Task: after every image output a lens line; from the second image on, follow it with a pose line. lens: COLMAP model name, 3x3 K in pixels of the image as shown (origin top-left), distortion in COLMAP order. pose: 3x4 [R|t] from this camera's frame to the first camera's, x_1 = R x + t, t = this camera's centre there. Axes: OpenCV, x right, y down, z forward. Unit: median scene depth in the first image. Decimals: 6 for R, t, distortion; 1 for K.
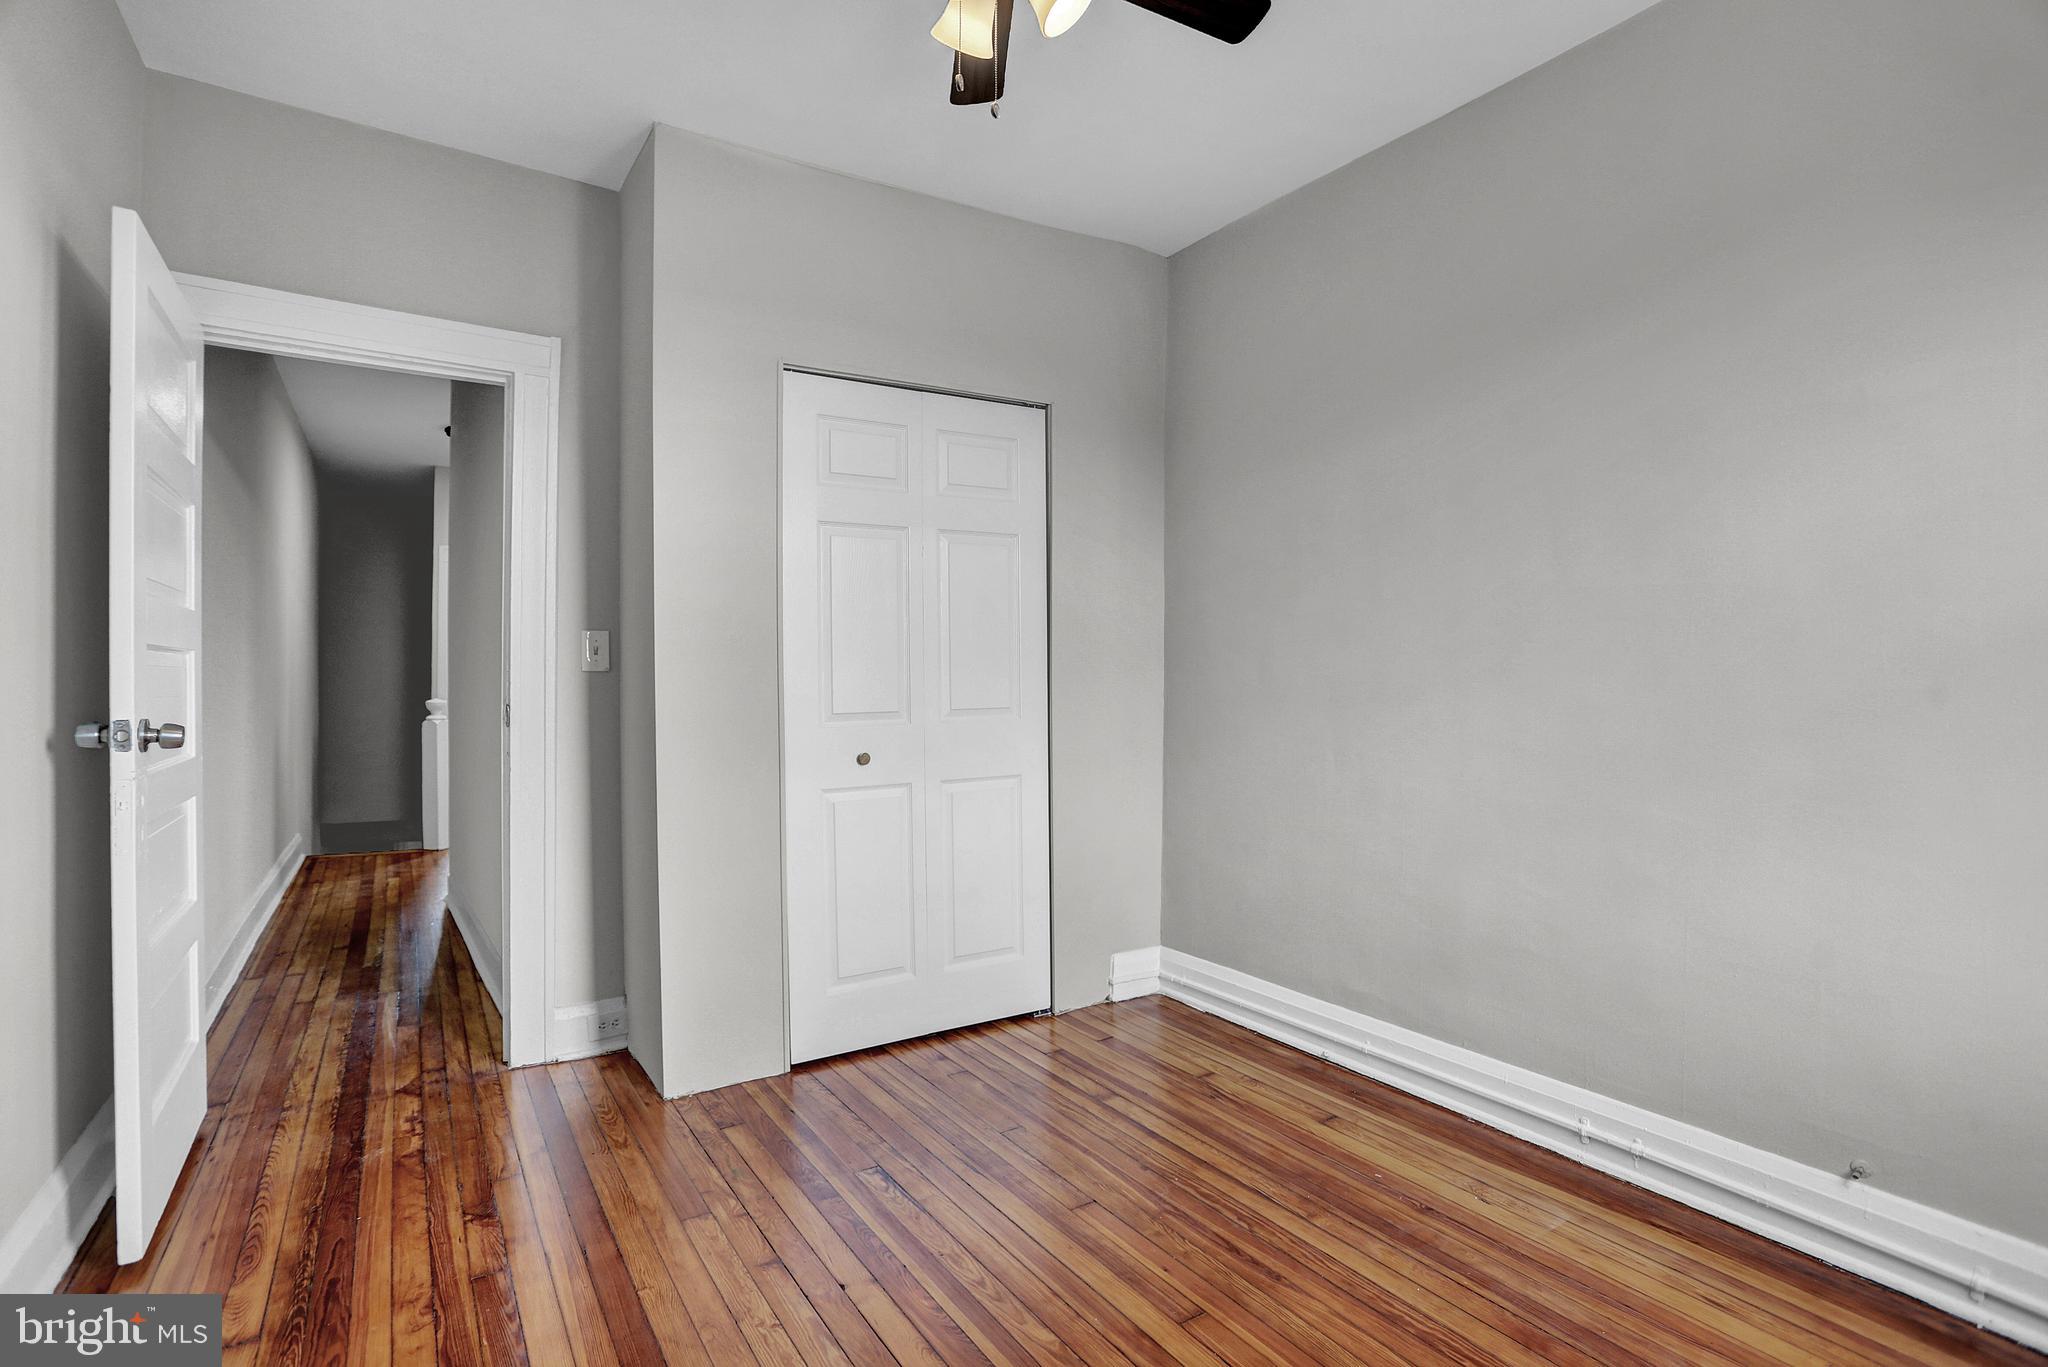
lens RADIAL K [[985.5, 0, 1027.2], [0, 985.5, 676.4], [0, 0, 1]] dist [-0.066376, 0.027773]
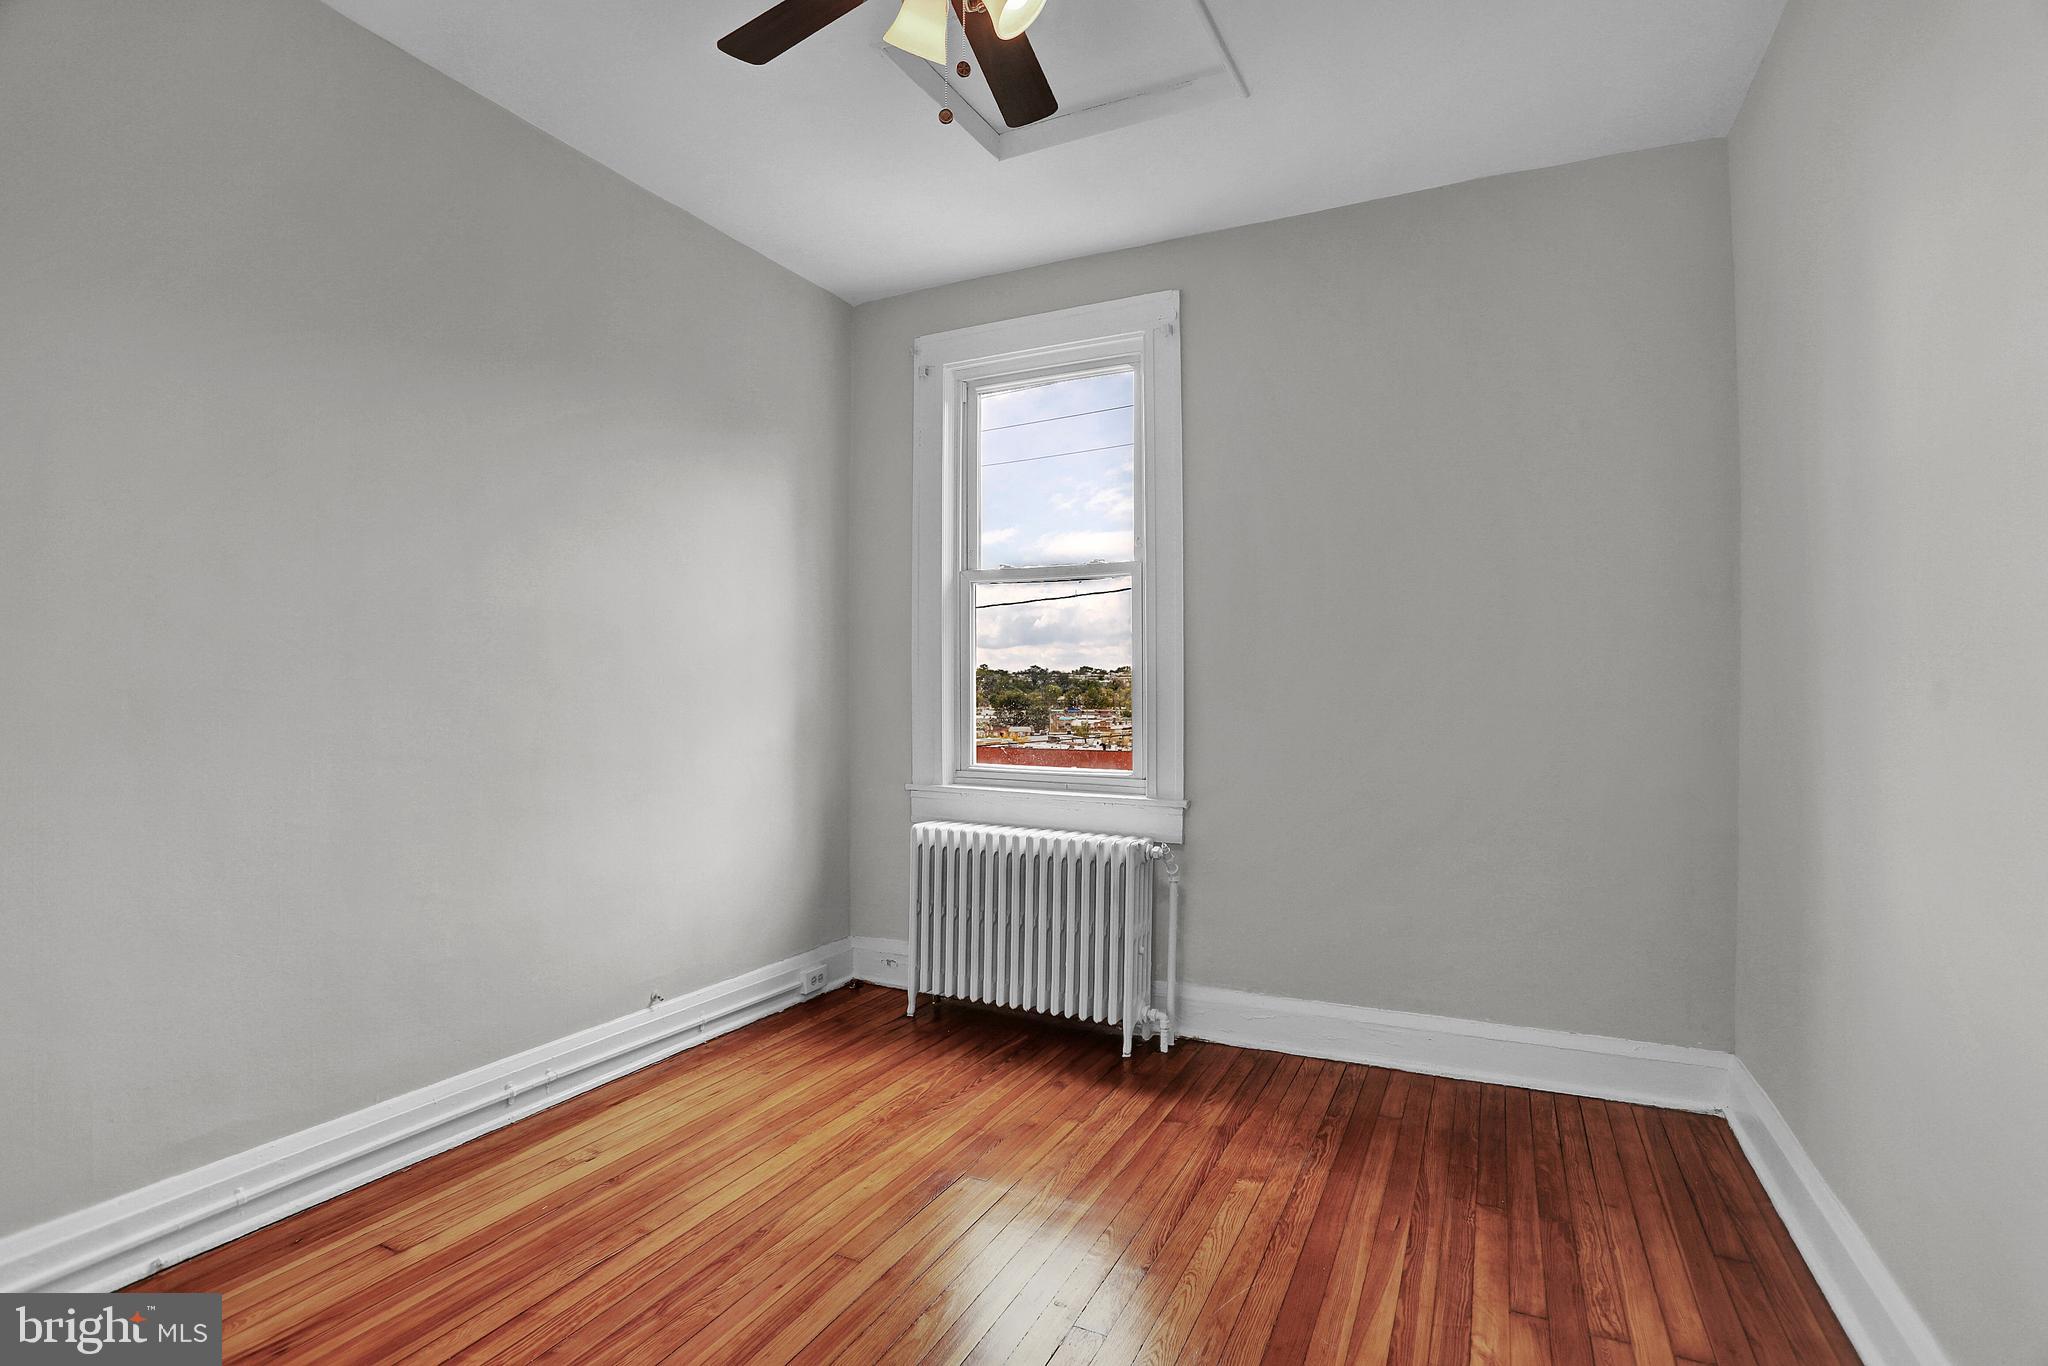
lens RADIAL K [[985.5, 0, 1027.2], [0, 985.5, 675.9], [0, 0, 1]] dist [-0.066376, 0.027773]
pose [[-0.509548, 0.005638, 0.860424, -0.695520], [-0.008238, 0.999901, -0.011431, -0.004143], [-0.860403, -0.012912, -0.509451, 1.067375]]
